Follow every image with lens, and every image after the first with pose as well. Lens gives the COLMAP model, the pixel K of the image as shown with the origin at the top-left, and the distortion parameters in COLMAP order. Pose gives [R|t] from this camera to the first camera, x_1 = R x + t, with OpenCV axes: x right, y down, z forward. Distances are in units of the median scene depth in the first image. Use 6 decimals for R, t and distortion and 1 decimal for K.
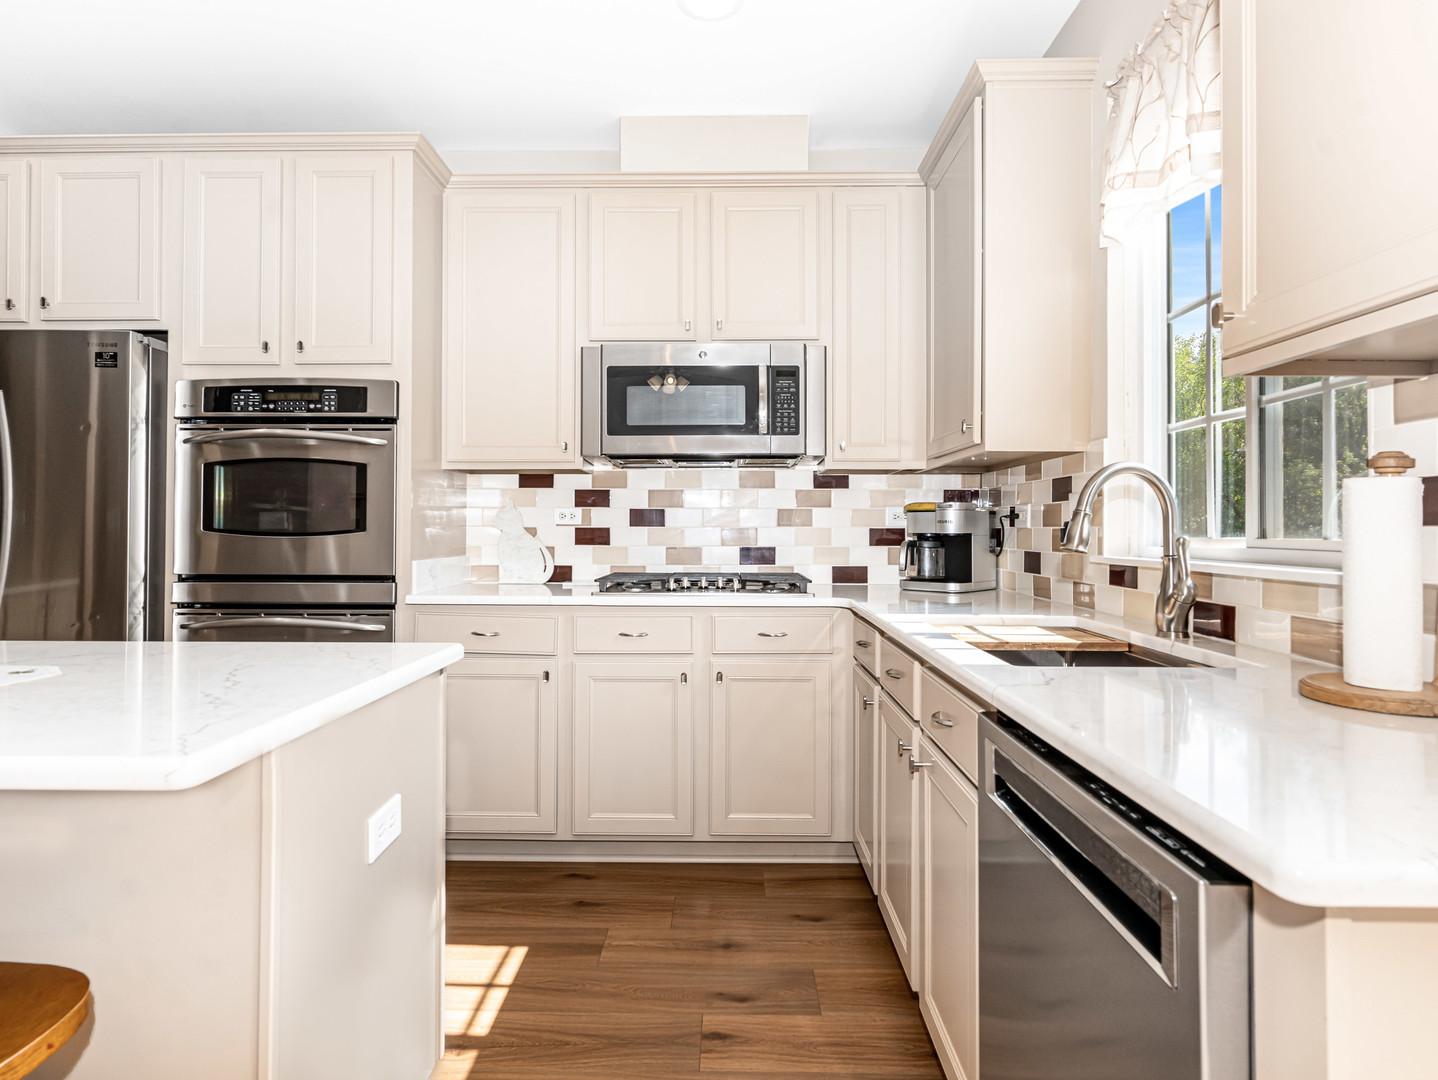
lens RADIAL K [[780.4, 0, 710.8], [0, 780.4, 525.8], [0, 0, 1]] dist [-0.002590, 0.001691]
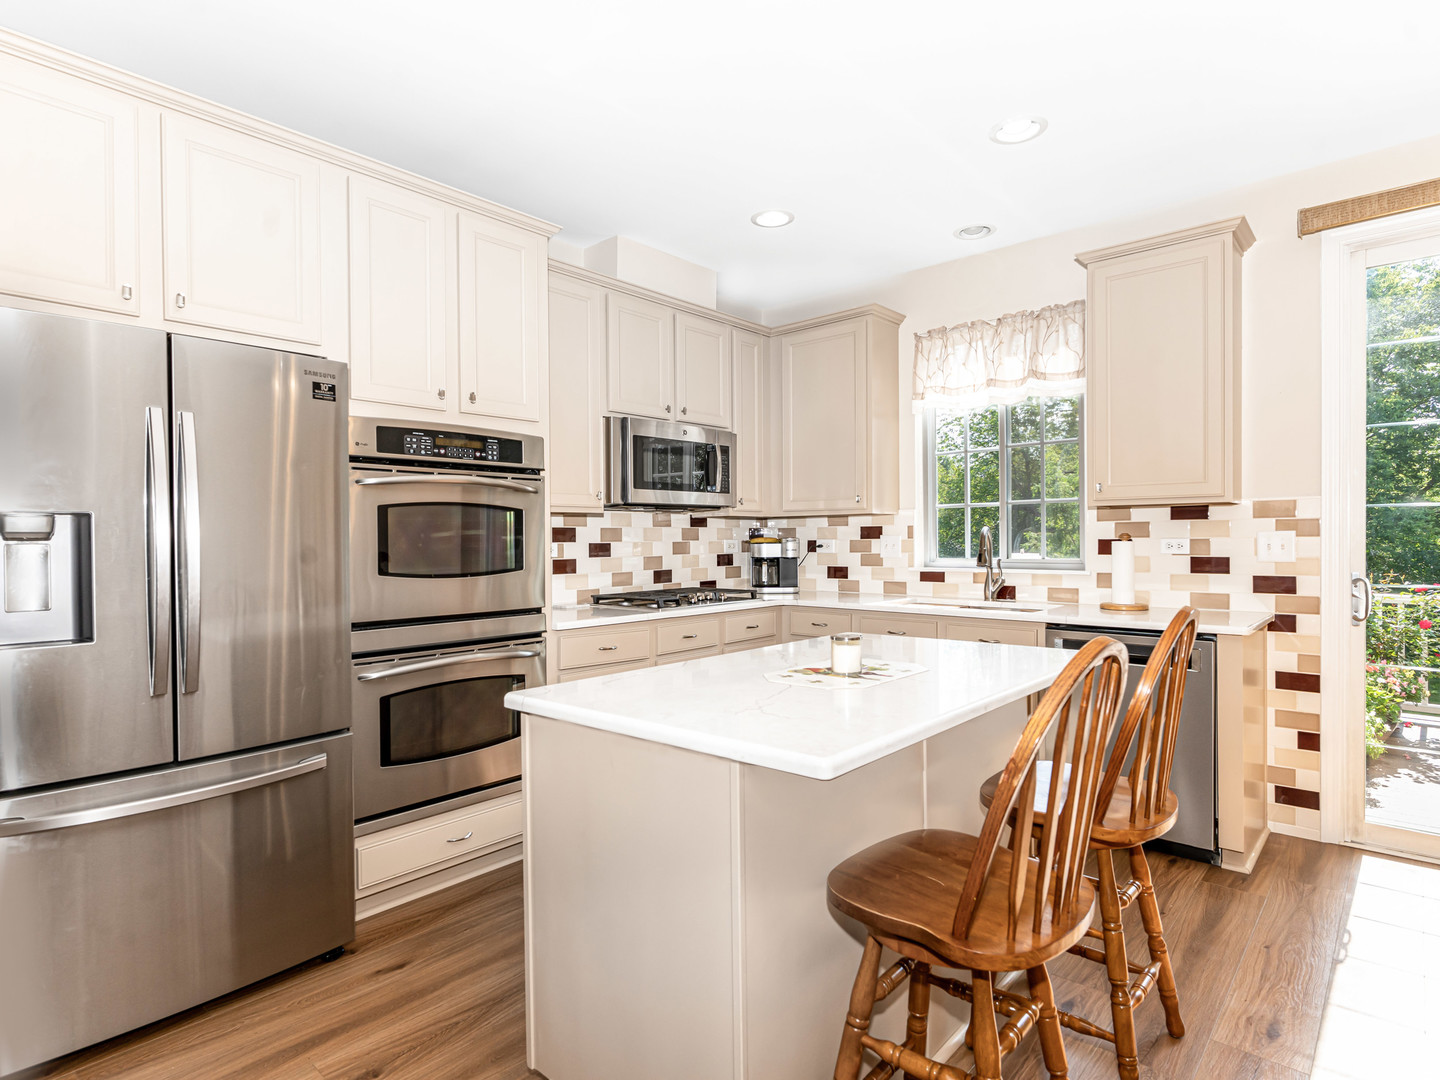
lens RADIAL K [[781.5, 0, 721.8], [0, 781.5, 546.0], [0, 0, 1]] dist [-0.002590, 0.001691]
pose [[0.644056, -0.016275, 0.764806, -1.082502], [0.008751, 0.999865, 0.013908, -0.039144], [-0.764929, -0.002264, 0.644111, 0.056512]]
